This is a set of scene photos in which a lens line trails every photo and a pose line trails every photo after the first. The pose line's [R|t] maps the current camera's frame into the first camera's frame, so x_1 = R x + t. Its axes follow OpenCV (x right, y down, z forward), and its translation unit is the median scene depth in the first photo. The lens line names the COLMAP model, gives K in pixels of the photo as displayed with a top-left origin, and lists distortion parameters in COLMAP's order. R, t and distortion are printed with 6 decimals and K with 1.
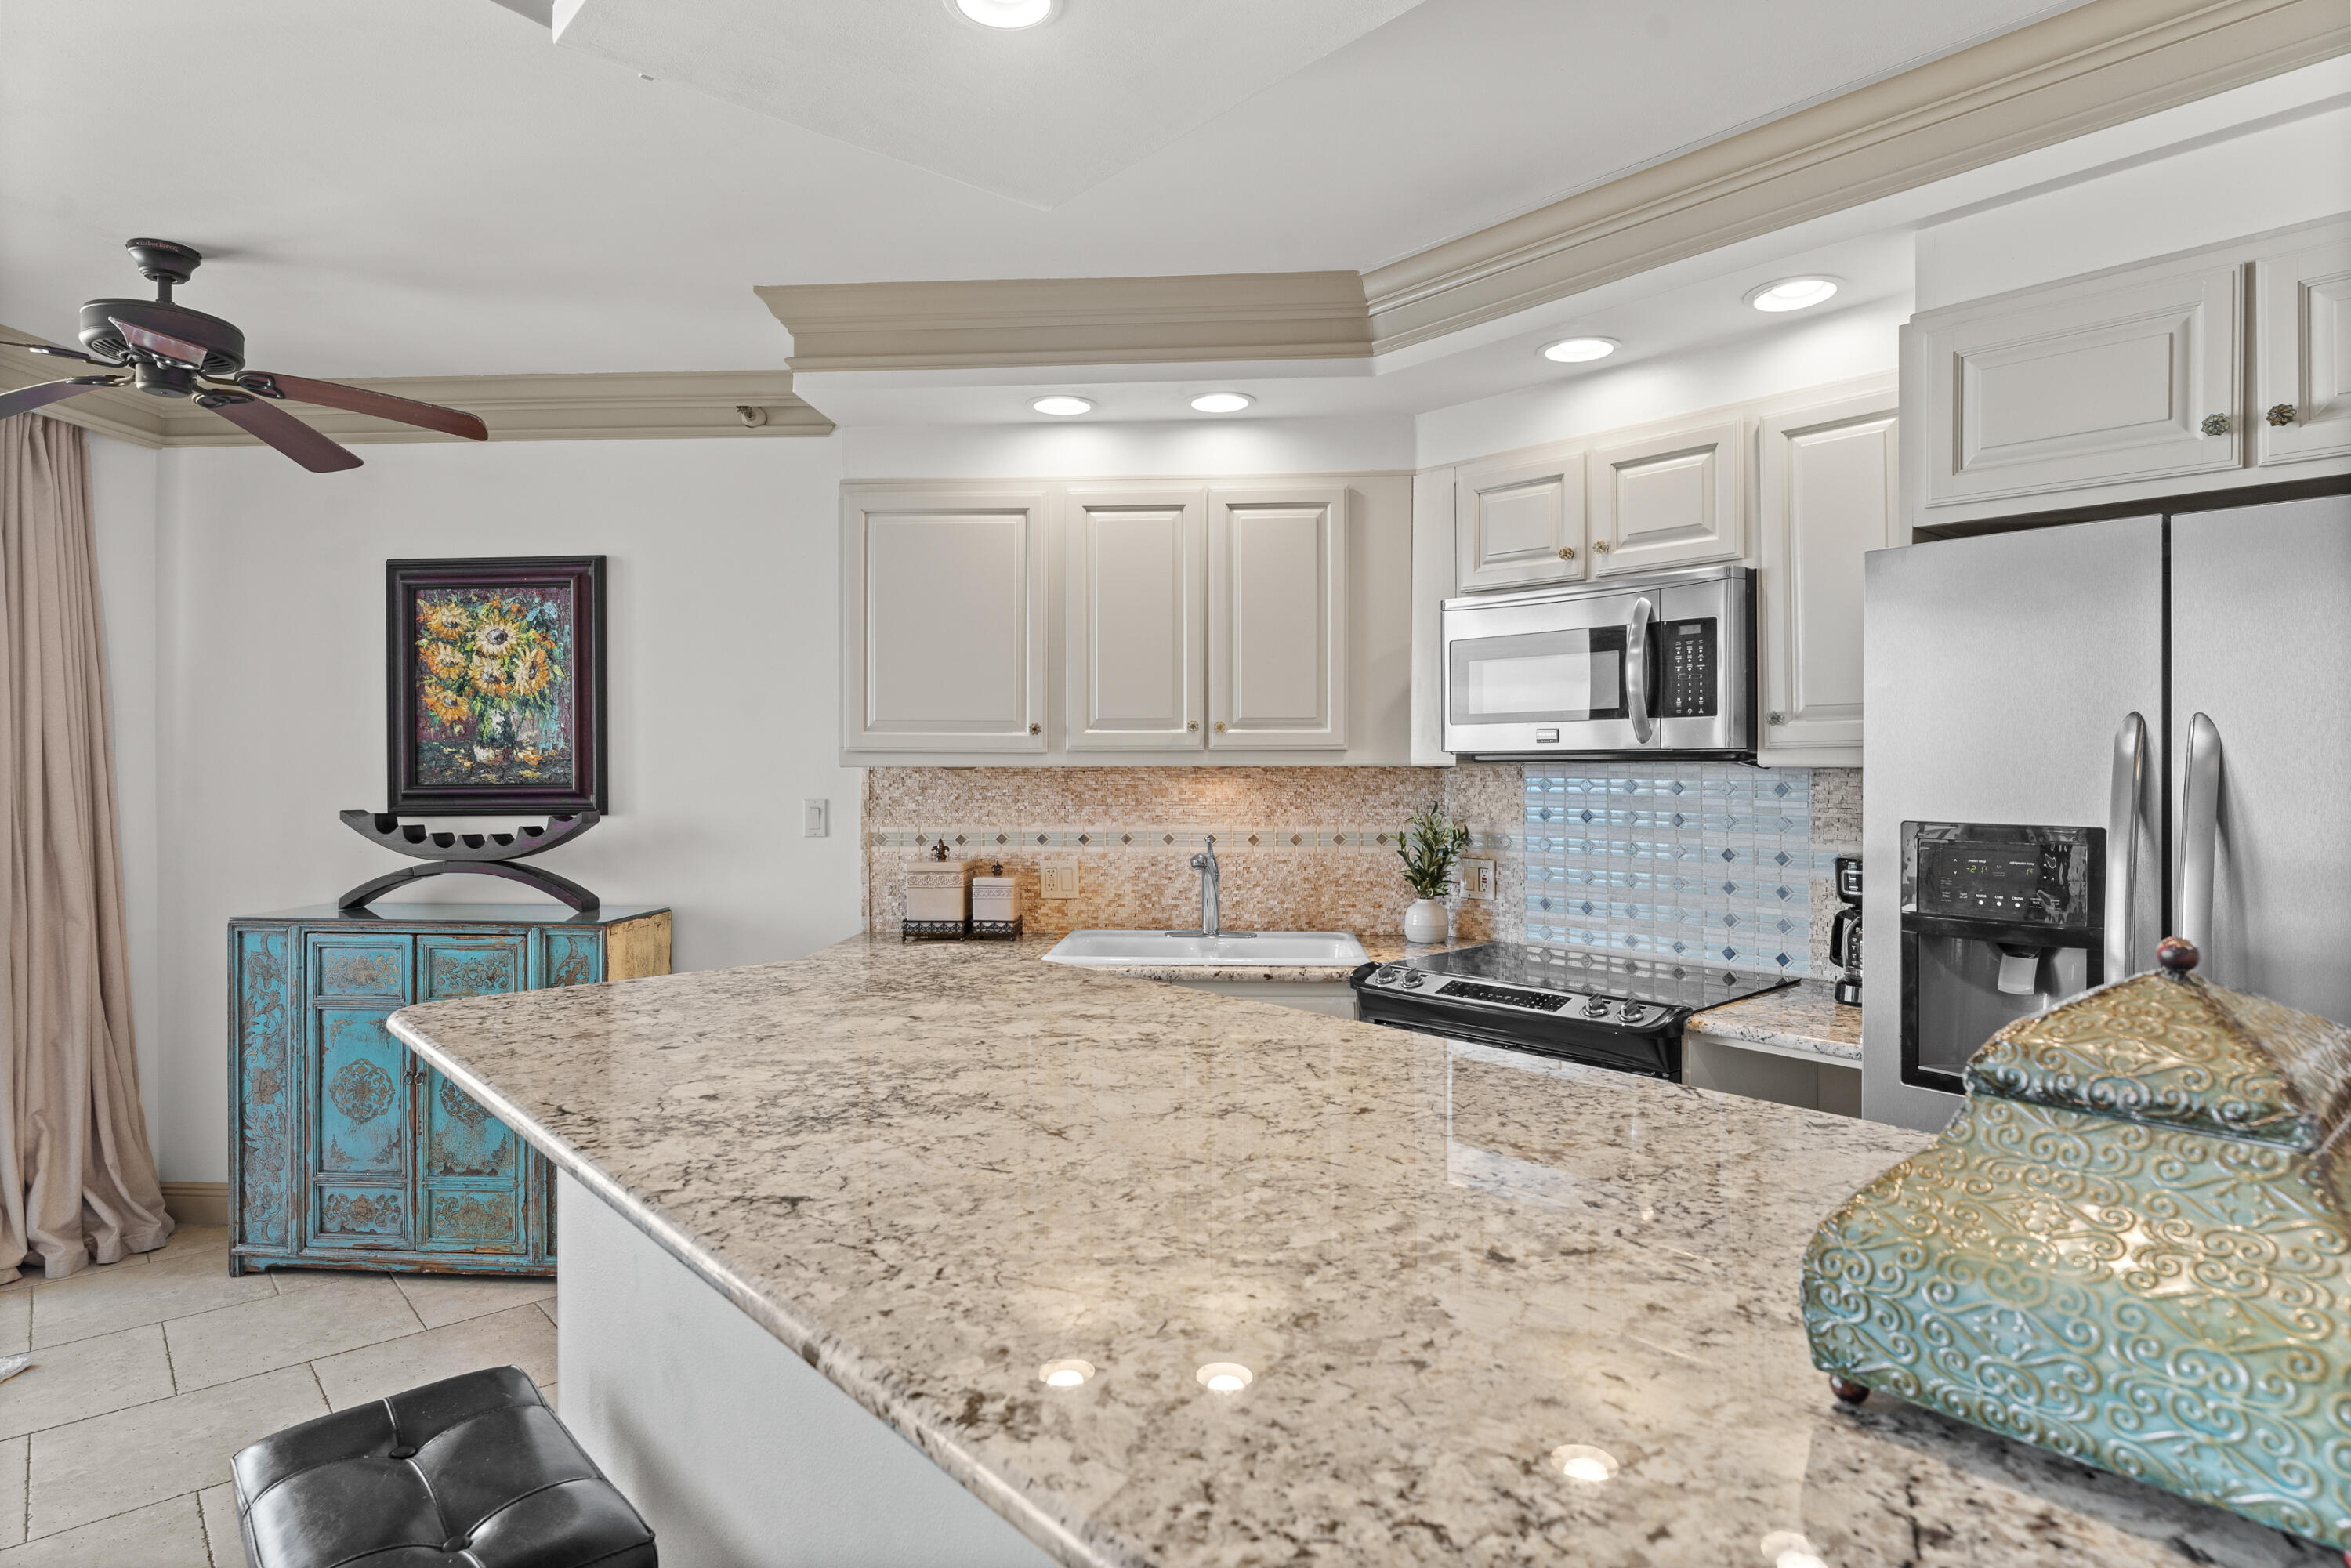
lens RADIAL K [[1267.5, 0, 1156.6], [0, 1267.5, 764.1], [0, 0, 1]] dist [-0.002017, -0.001542]
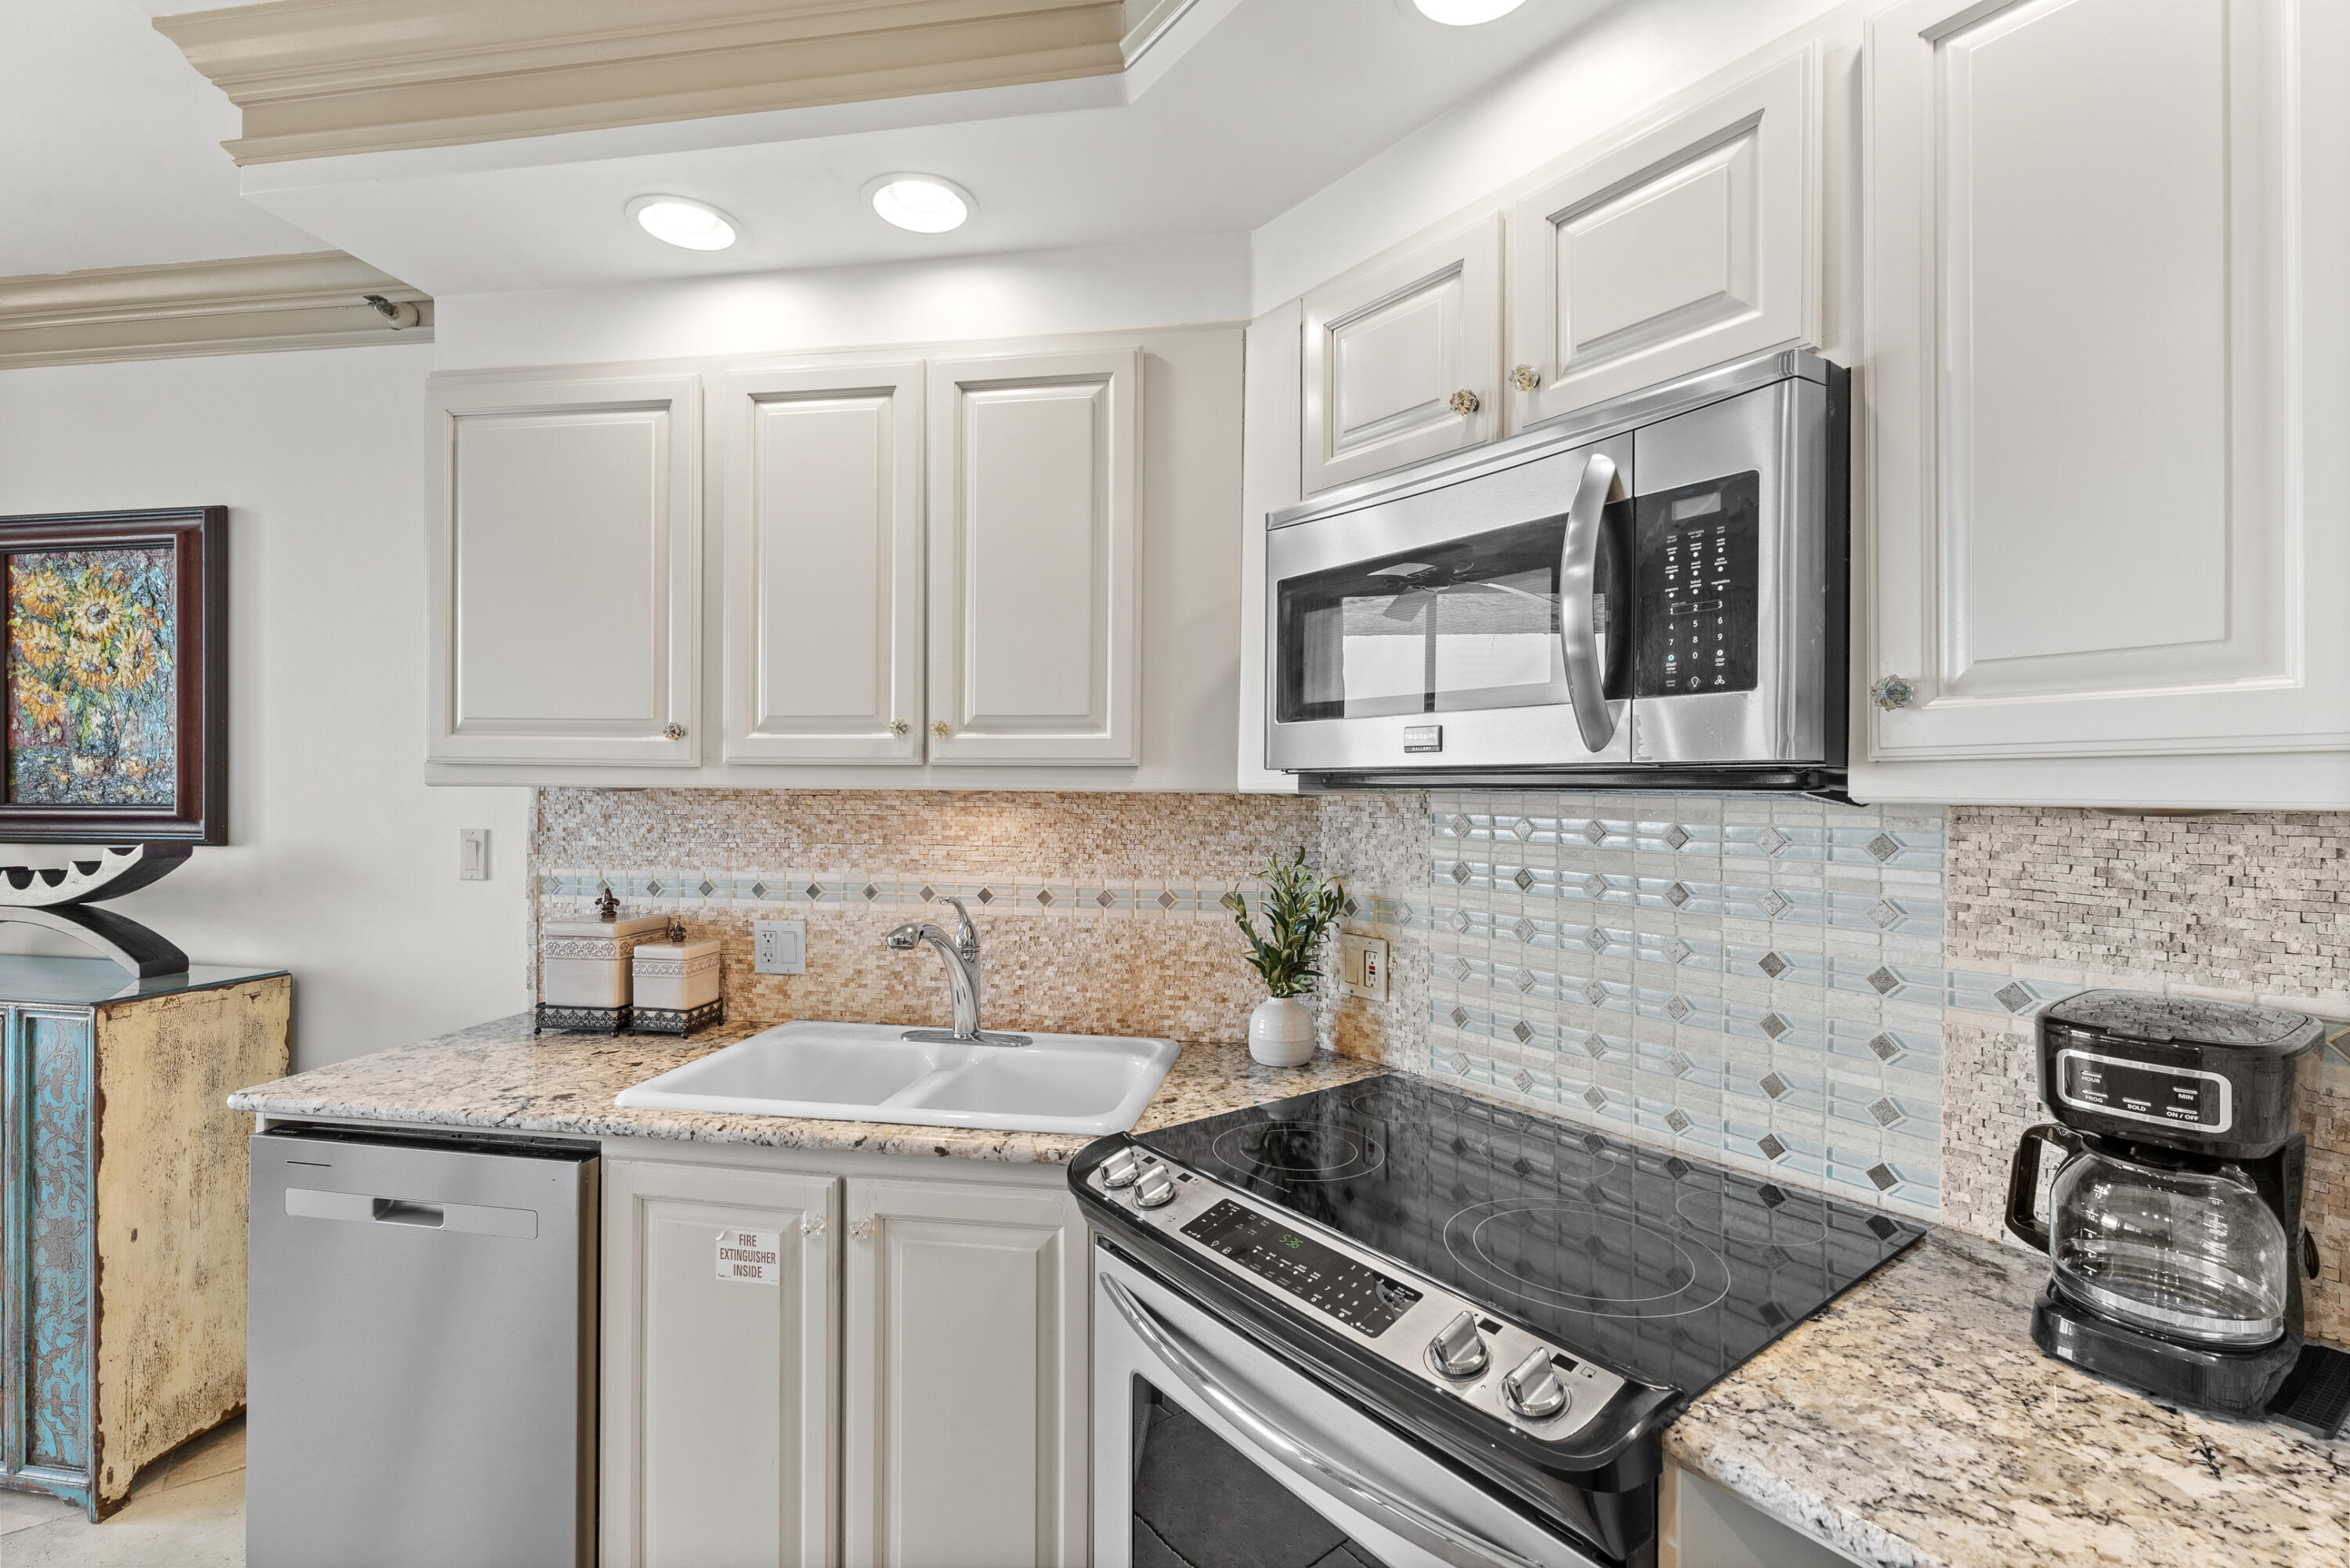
lens RADIAL K [[1046.4, 0, 1160.9], [0, 1046.4, 790.5], [0, 0, 1]] dist [-0.001021, -0.000687]
pose [[0.995726, 0.010342, -0.091779, 0.198120], [-0.010162, 0.999945, 0.002425, -0.000514], [0.091799, -0.001481, 0.995776, 0.454627]]
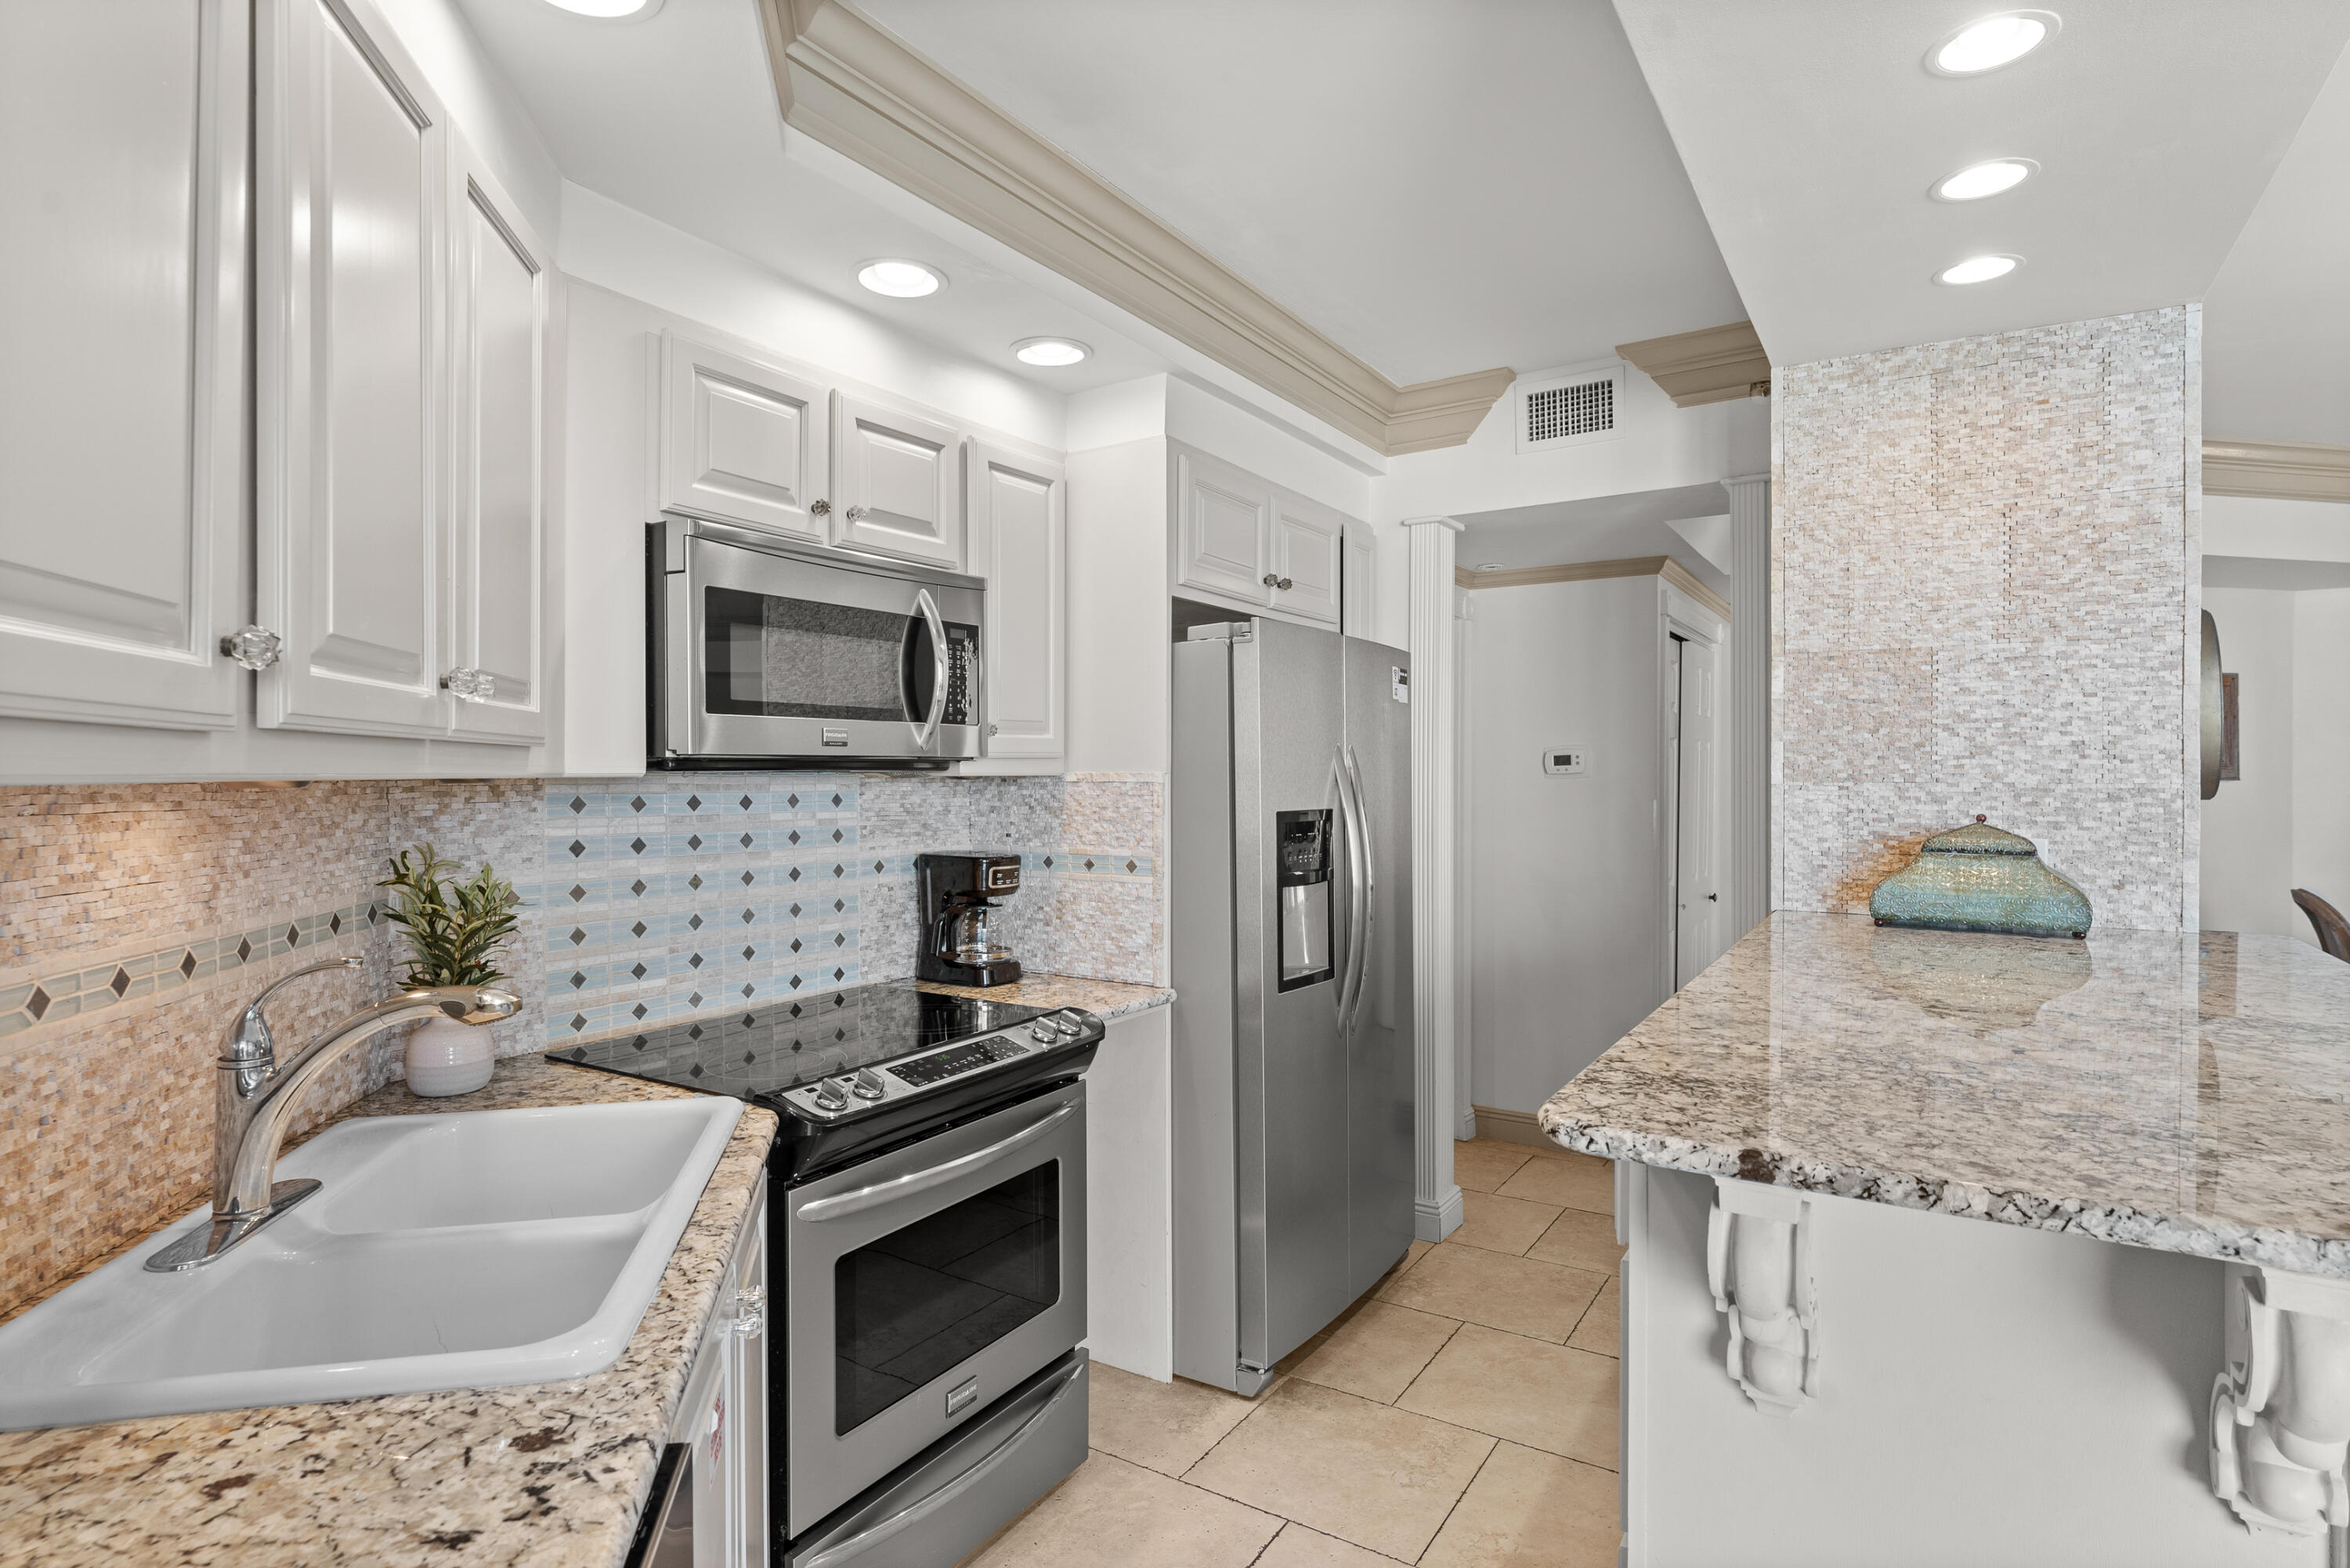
lens RADIAL K [[1213.7, 0, 1164.5], [0, 1213.7, 781.1], [0, 0, 1]] dist [-0.000581, -0.000753]
pose [[-0.276622, -0.004911, 0.960966, -0.388319], [0.003691, 0.999974, 0.006172, 0.000771], [-0.960972, 0.005254, -0.276597, 0.839191]]
